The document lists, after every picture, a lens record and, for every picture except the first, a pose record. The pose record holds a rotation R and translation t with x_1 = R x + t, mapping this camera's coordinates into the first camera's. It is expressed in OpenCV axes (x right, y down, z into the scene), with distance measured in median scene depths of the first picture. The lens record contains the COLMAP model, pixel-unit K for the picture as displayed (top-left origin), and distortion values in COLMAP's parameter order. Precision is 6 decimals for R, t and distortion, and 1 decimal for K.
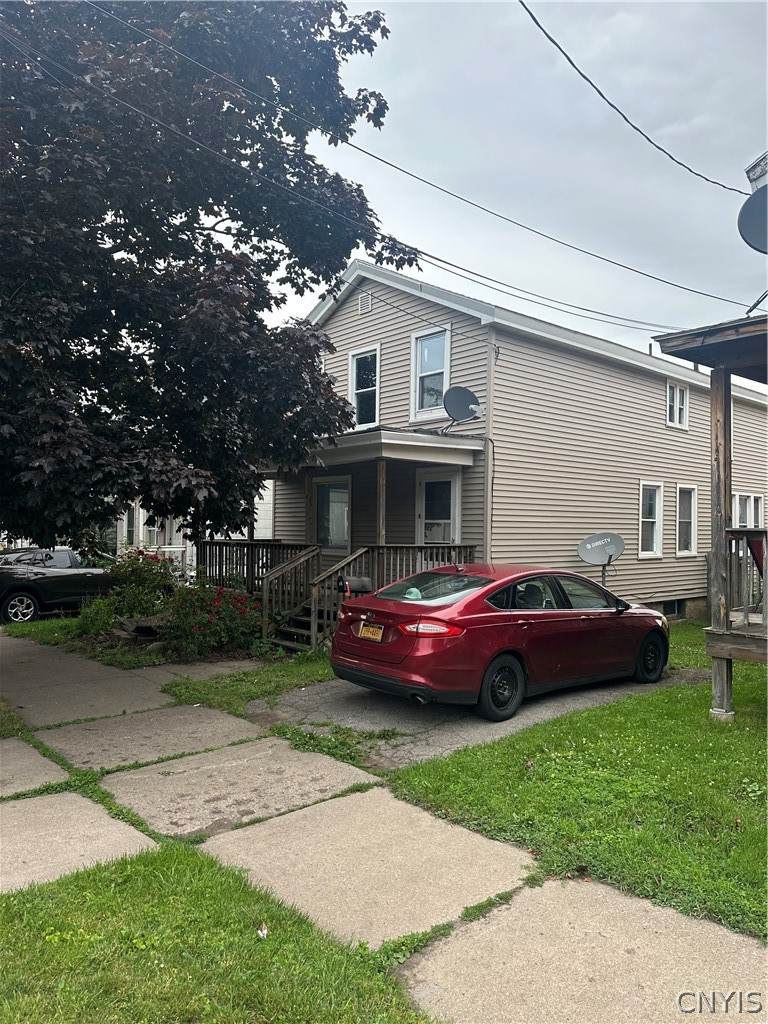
lens RADIAL K [[716.0, 0, 384.0], [0, 716.0, 512.0], [0, 0, 1]] dist [0.001363, 0.000110]
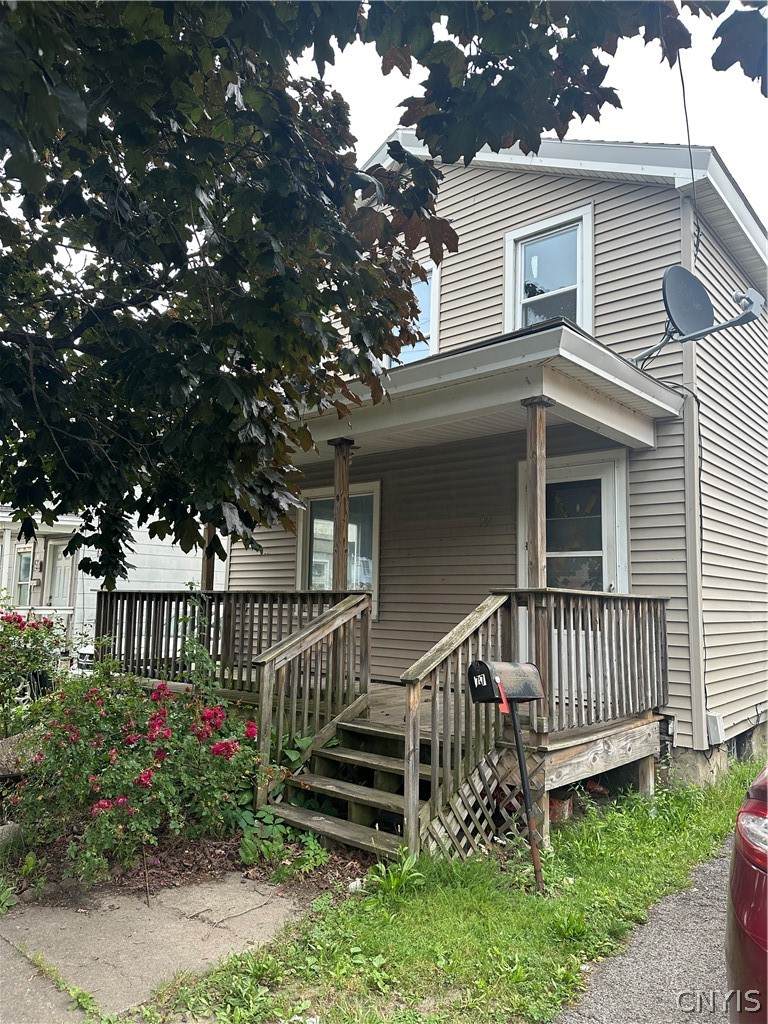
lens RADIAL K [[713.9, 0, 370.4], [0, 713.9, 502.3], [0, 0, 1]] dist [-0.002306, -0.001272]
pose [[0.992087, 0.028579, 0.122257, -0.153398], [-0.014114, 0.992963, -0.117580, 0.042638], [-0.124757, 0.114924, 0.985509, 0.525422]]
